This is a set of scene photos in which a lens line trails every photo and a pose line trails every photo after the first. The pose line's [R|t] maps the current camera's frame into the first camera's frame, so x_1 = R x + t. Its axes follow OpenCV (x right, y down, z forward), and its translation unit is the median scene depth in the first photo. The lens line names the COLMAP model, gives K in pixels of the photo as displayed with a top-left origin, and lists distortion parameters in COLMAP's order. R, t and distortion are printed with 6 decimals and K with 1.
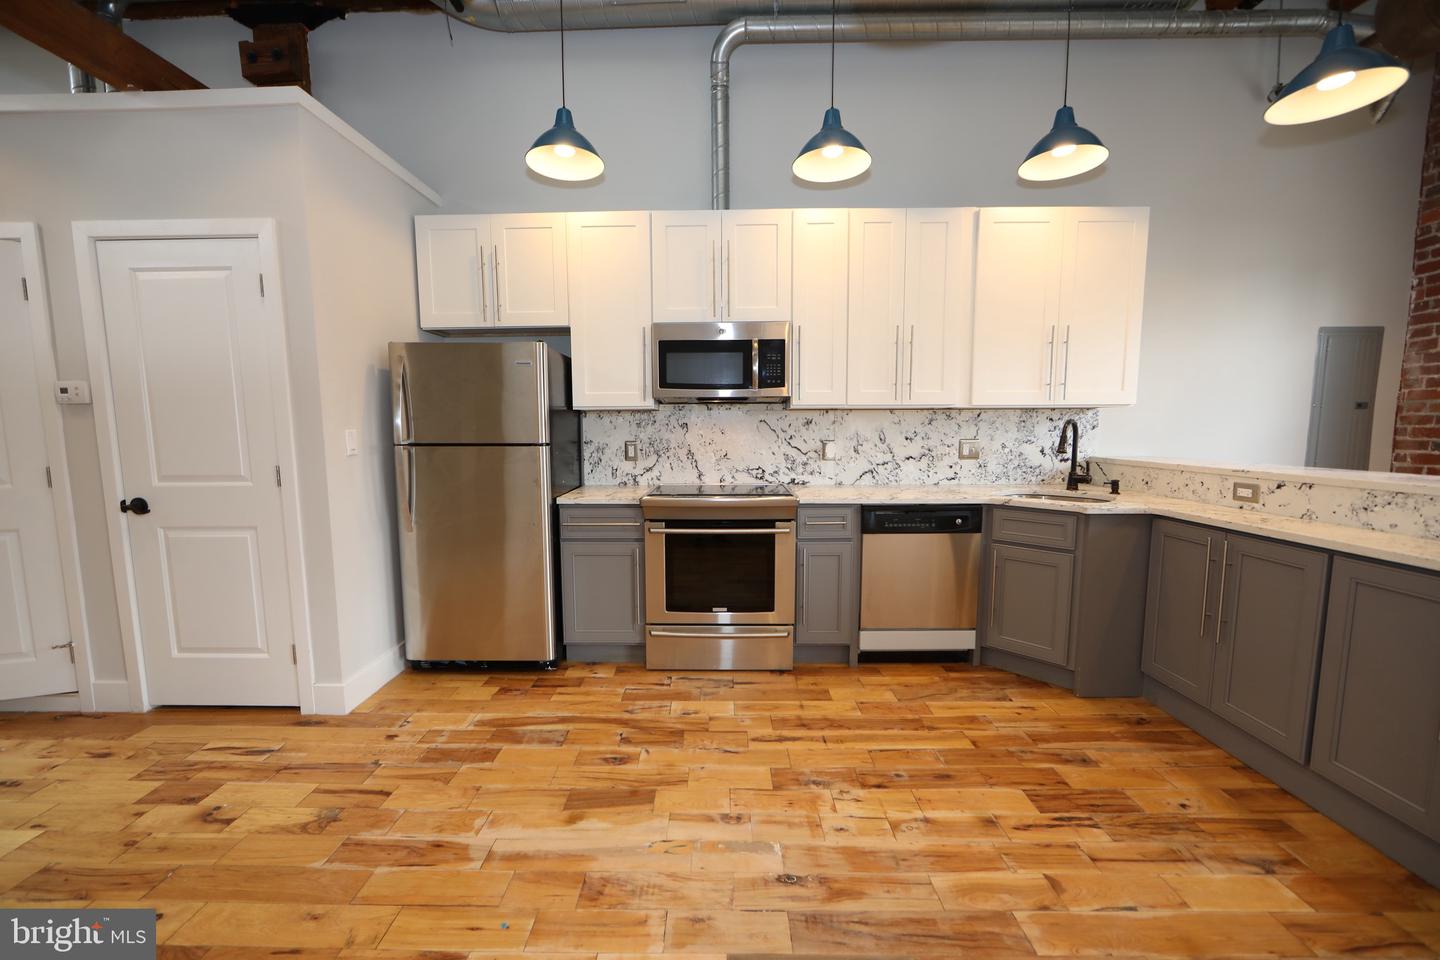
lens RADIAL K [[566.0, 0, 711.1], [0, 566.0, 486.8], [0, 0, 1]] dist [-0.009746, 0.000553]
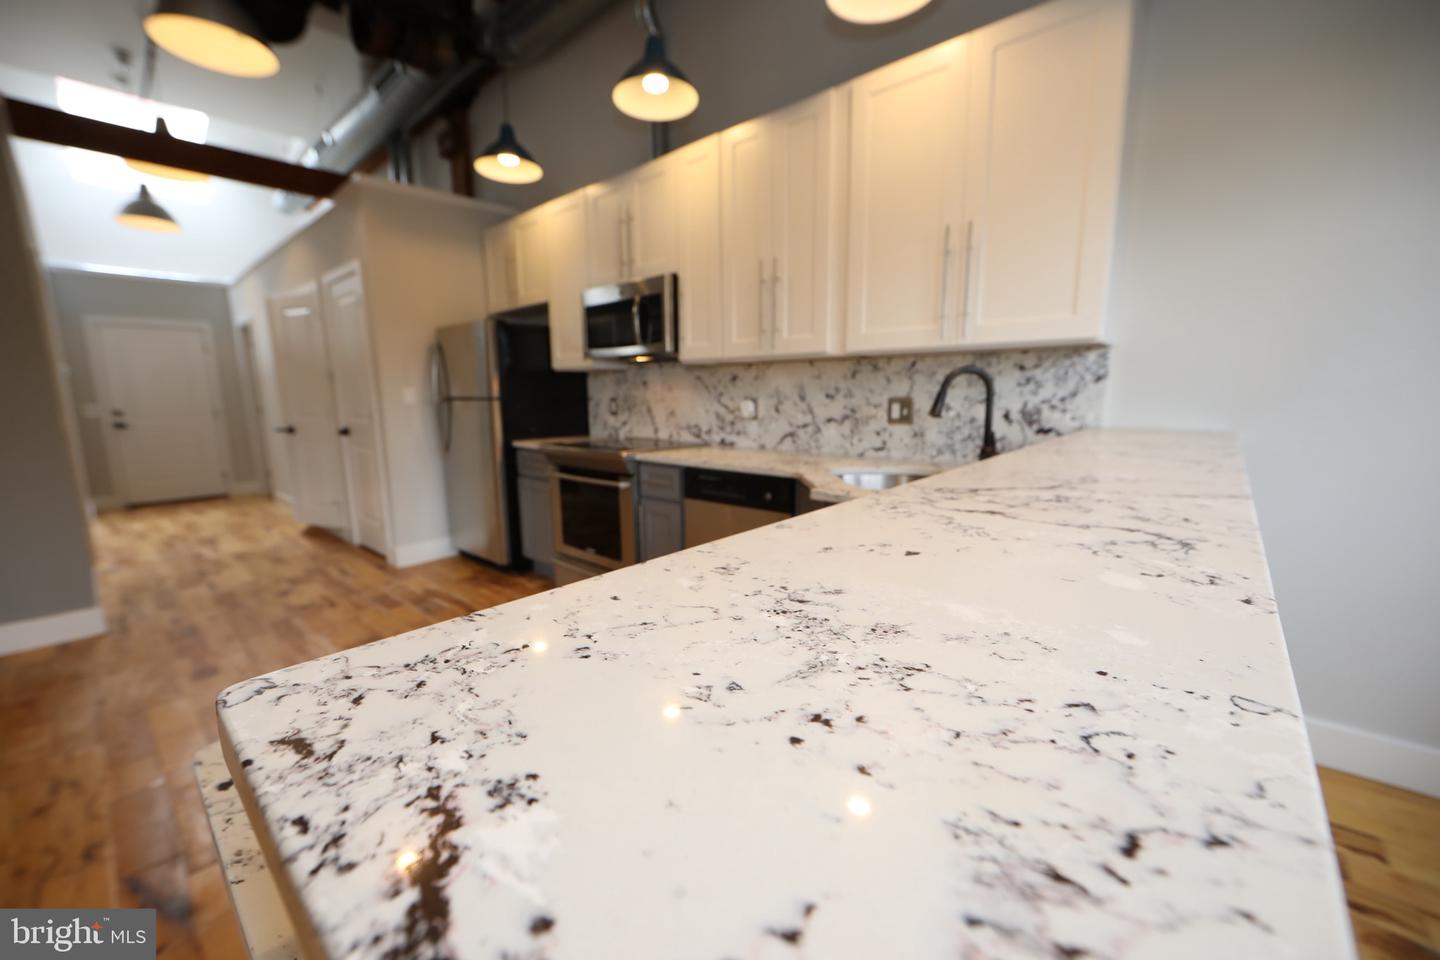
lens RADIAL K [[566.0, 0, 711.1], [0, 566.0, 486.8], [0, 0, 1]] dist [-0.009746, 0.000553]
pose [[0.756197, 0.106617, -0.645599, 0.760404], [-0.060498, 0.993802, 0.093258, -0.021298], [0.651541, -0.031464, 0.757961, 0.267012]]
